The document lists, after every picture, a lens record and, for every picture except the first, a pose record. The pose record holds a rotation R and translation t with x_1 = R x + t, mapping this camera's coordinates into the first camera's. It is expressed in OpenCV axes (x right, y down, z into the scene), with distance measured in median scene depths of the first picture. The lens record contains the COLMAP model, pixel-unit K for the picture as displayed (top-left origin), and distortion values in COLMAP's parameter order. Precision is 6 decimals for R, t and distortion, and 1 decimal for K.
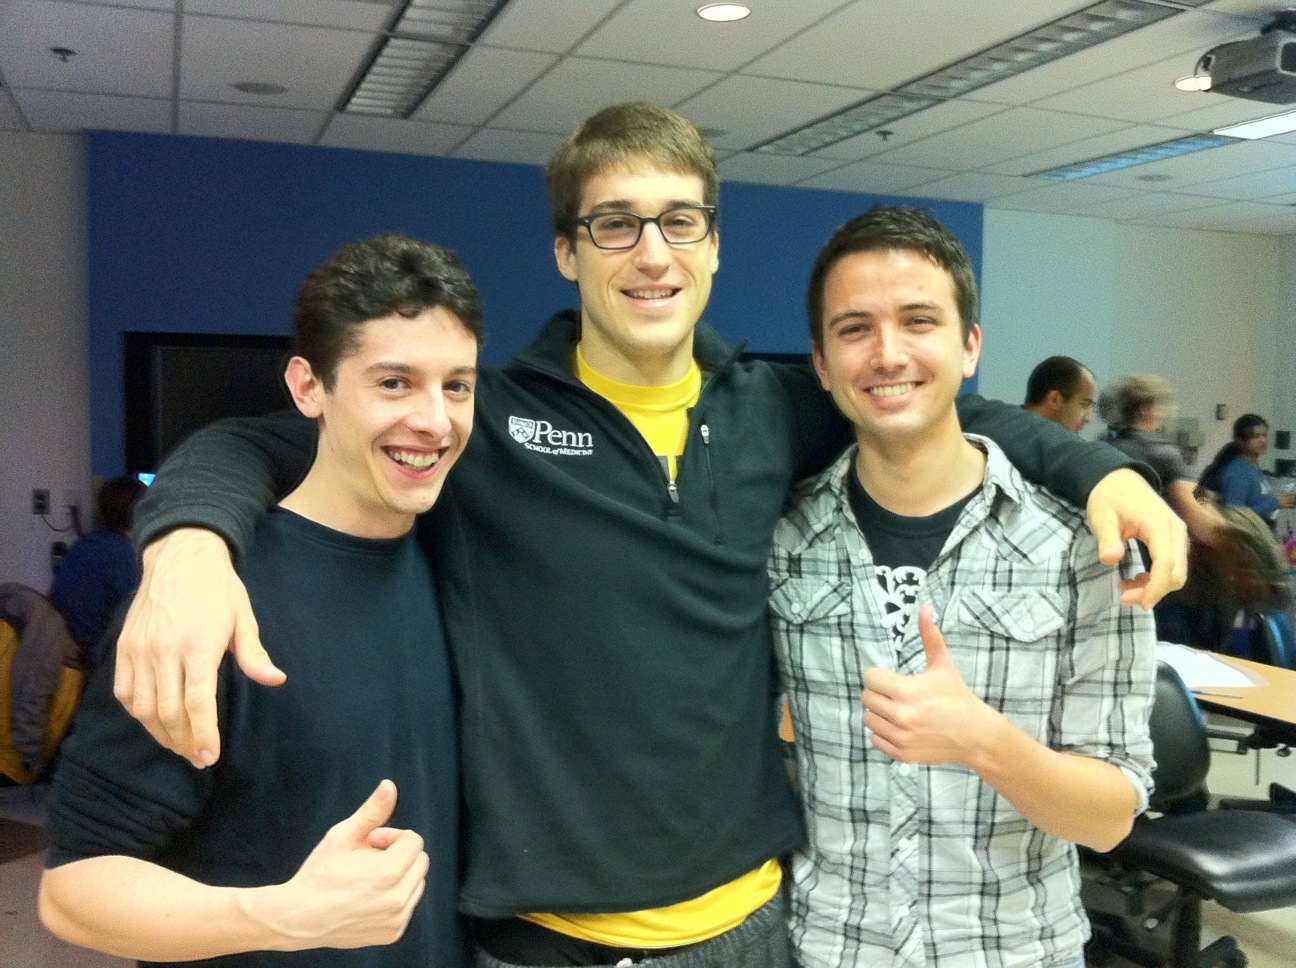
lens RADIAL K [[1395.4, 0, 648.0], [0, 1395.4, 484.0], [0, 0, 1]] dist [0.160734, -0.366516]
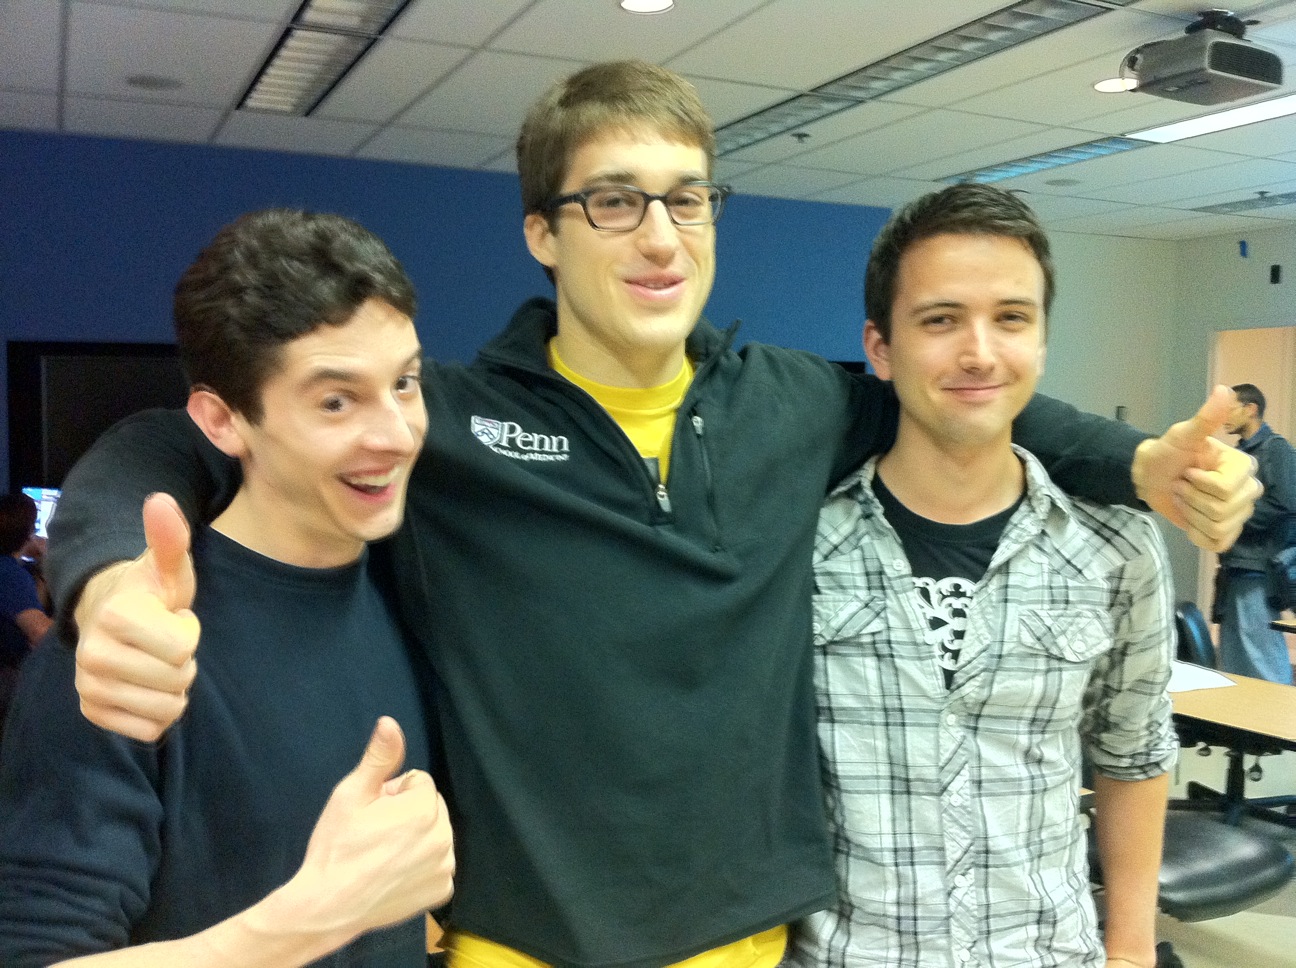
lens RADIAL K [[1395.4, 0, 648.0], [0, 1395.4, 484.0], [0, 0, 1]] dist [0.160734, -0.366516]
pose [[0.996973, -0.012023, 0.076812, -0.060388], [0.012511, 0.999904, -0.005878, 0.001168], [-0.076734, 0.006822, 0.997028, 0.083330]]
